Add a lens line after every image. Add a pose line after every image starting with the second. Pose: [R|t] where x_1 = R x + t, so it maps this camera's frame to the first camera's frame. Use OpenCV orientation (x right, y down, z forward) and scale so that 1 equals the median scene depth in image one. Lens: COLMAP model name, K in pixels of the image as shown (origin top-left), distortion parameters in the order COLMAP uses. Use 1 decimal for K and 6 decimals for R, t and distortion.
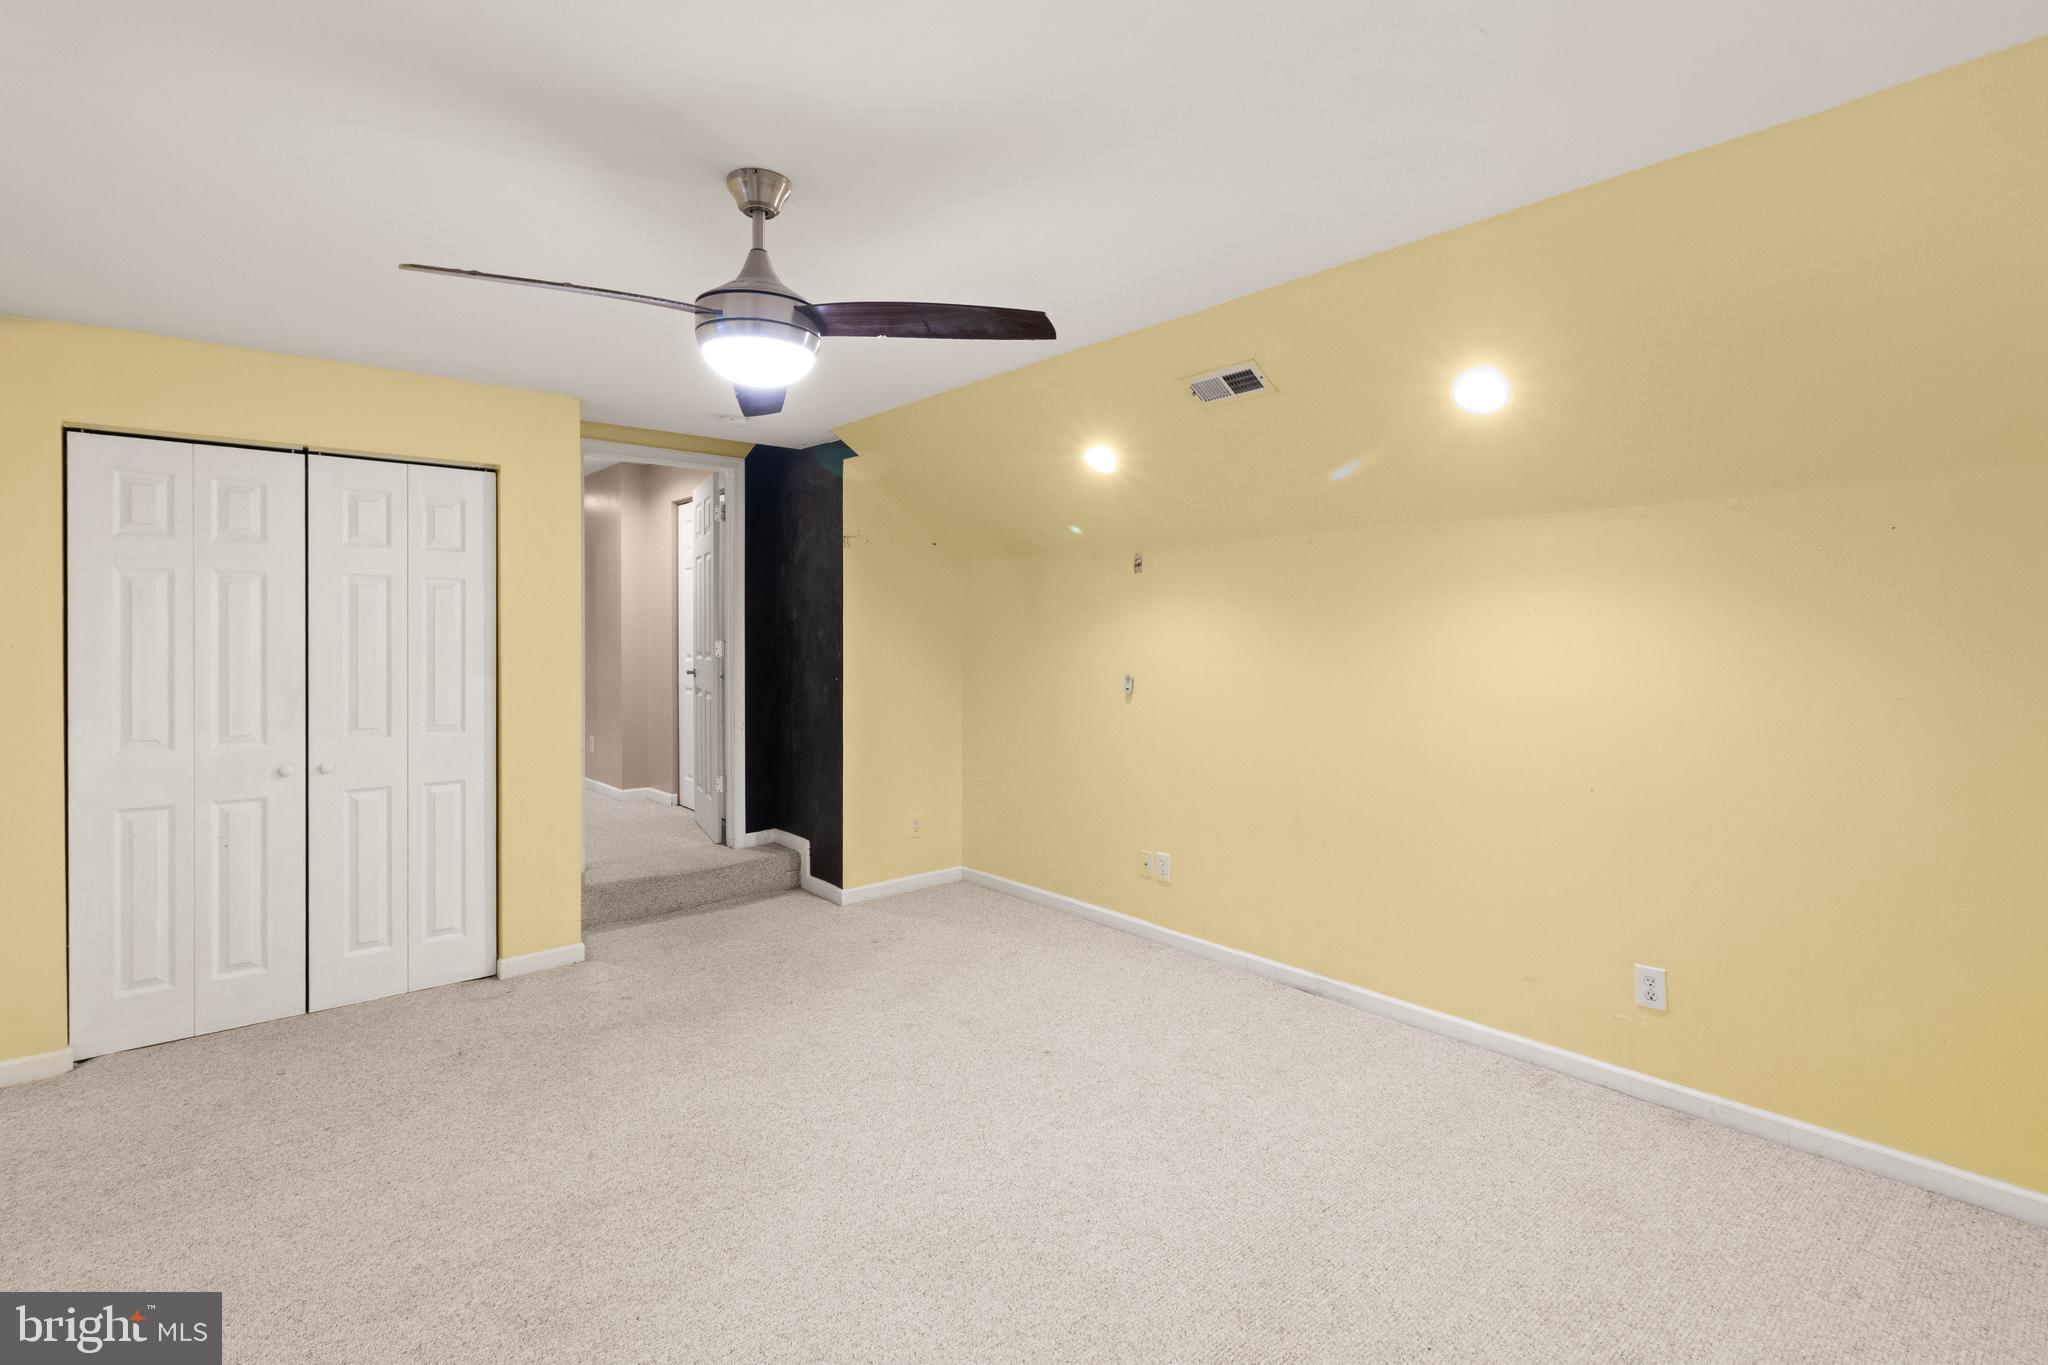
lens RADIAL K [[915.4, 0, 1072.0], [0, 915.4, 629.4], [0, 0, 1]] dist [-0.006154, -0.000243]
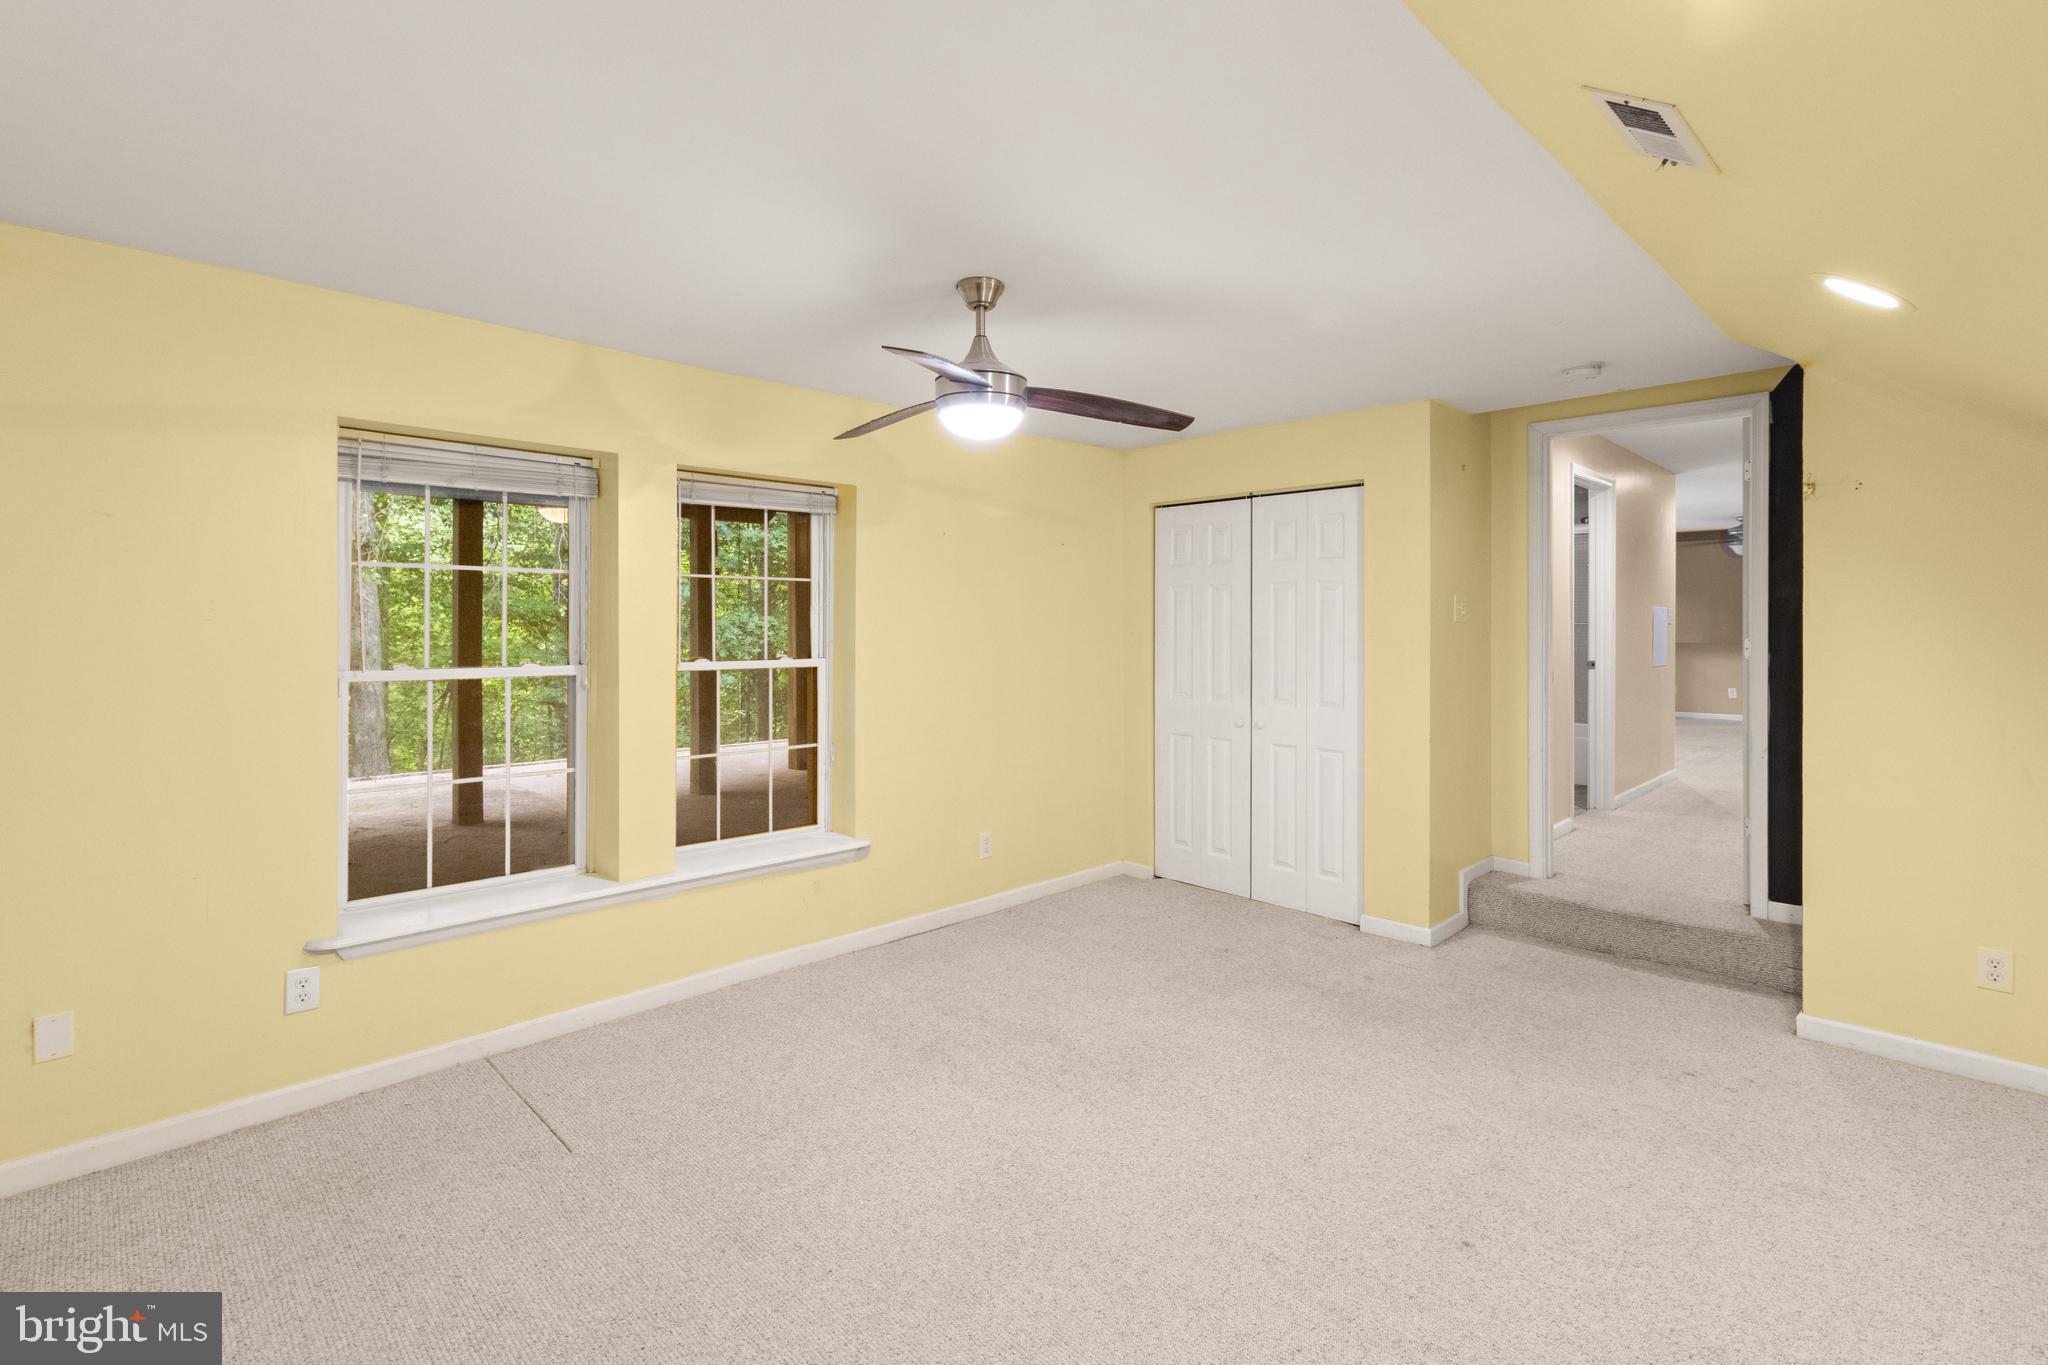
lens RADIAL K [[969.6, 0, 1037.4], [0, 969.6, 629.5], [0, 0, 1]] dist [-0.007186, 0.001529]
pose [[0.055468, 0.006824, -0.998437, 0.616880], [-0.000822, 0.999977, 0.006789, -0.001324], [0.998460, 0.000444, 0.055472, 0.586008]]
